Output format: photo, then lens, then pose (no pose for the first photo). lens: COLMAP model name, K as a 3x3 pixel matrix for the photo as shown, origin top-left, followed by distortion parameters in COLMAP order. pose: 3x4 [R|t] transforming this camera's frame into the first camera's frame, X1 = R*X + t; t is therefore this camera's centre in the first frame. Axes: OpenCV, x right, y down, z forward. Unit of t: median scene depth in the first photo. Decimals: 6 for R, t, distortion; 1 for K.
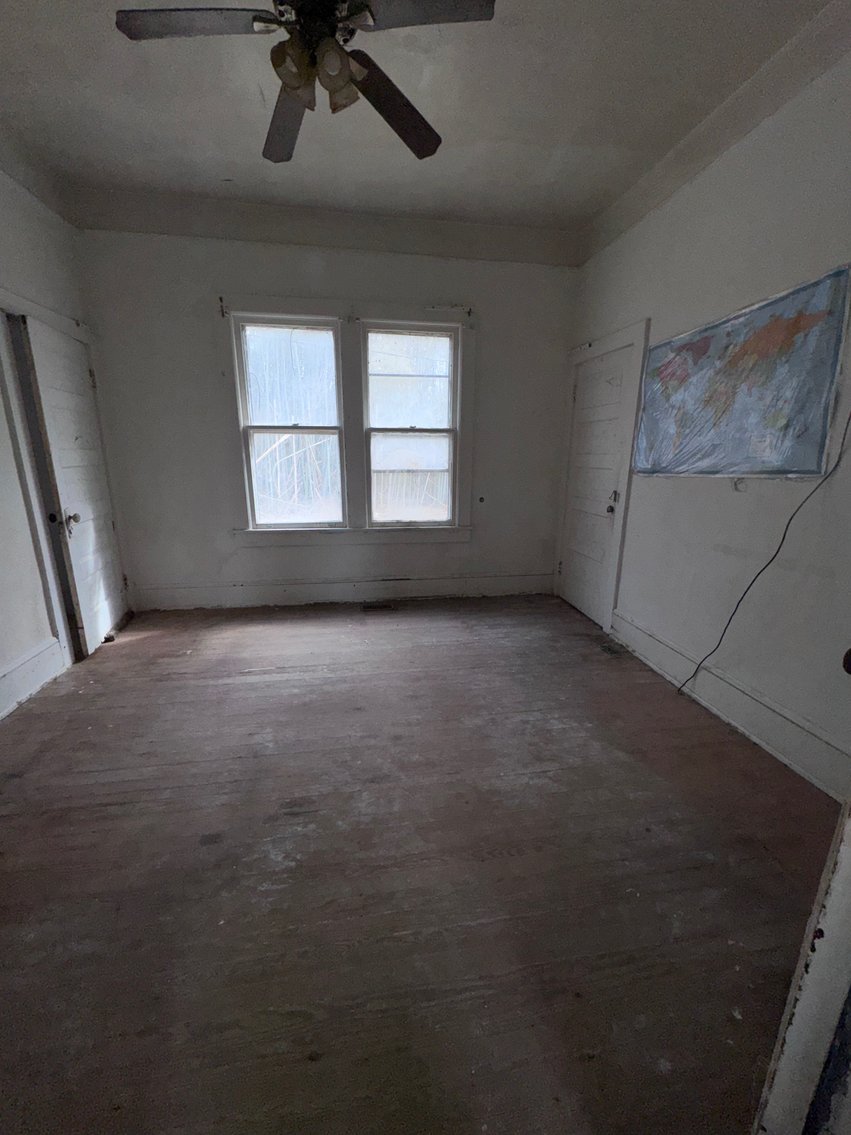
lens RADIAL K [[468.7, 0, 425.5], [0, 468.7, 567.5], [0, 0, 1]] dist [-0.000564, 0.000009]
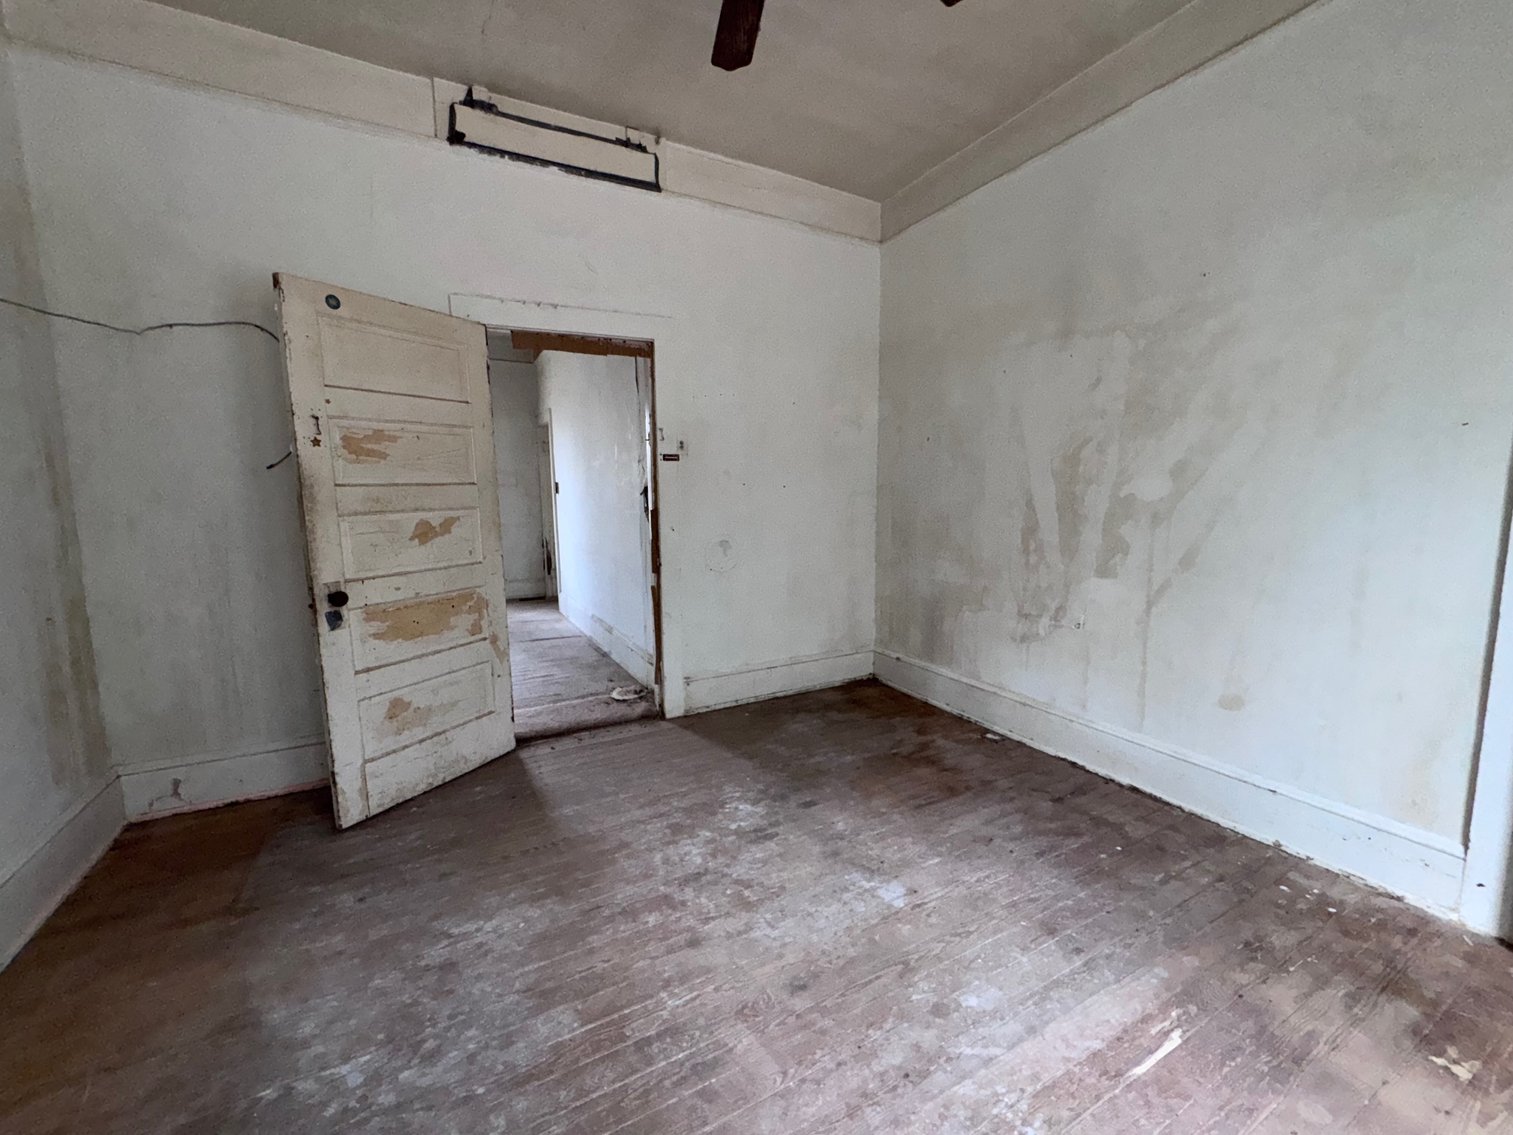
lens RADIAL K [[606.2, 0, 758.4], [0, 606.2, 563.8], [0, 0, 1]] dist [-0.000933, -0.000045]
pose [[-0.943632, 0.043888, -0.328074, 0.104496], [-0.073710, 0.938418, 0.337549, -0.395088], [0.322685, 0.342704, -0.882286, 1.738083]]
